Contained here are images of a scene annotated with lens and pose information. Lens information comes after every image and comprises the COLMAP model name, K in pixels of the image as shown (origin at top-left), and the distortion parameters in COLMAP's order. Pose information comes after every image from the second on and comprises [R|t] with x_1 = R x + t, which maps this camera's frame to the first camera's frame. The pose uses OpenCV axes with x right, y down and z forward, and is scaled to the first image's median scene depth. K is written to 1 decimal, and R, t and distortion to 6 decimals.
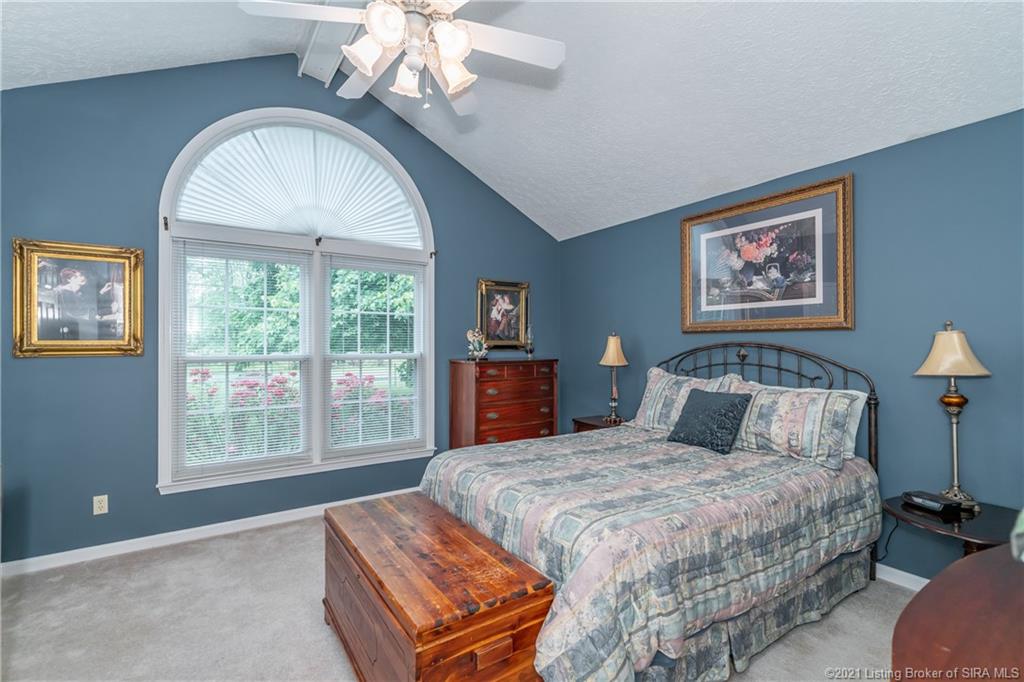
lens RADIAL K [[474.6, 0, 512.0], [0, 474.6, 341.0], [0, 0, 1]] dist [-0.018049, 0.000096]
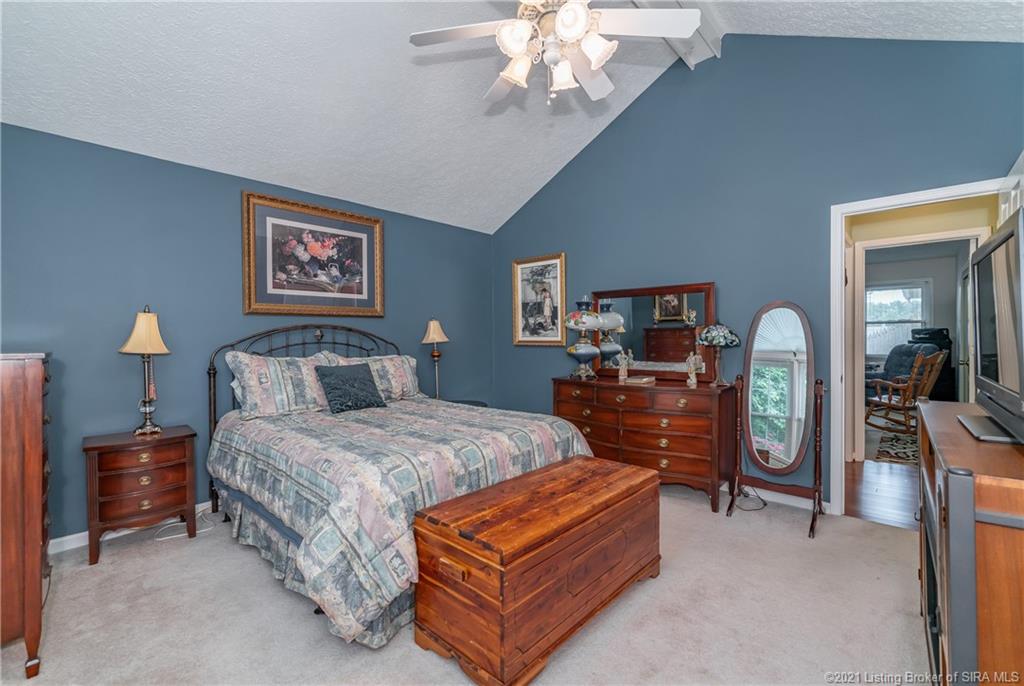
lens RADIAL K [[441.8, 0, 512.0], [0, 441.8, 343.0], [0, 0, 1]] dist [0.001530, 0.000051]
pose [[-0.240641, -0.019573, 0.970417, -0.720115], [-0.002674, 0.999806, 0.019502, 0.026502], [-0.970611, 0.002098, -0.240647, 0.807705]]
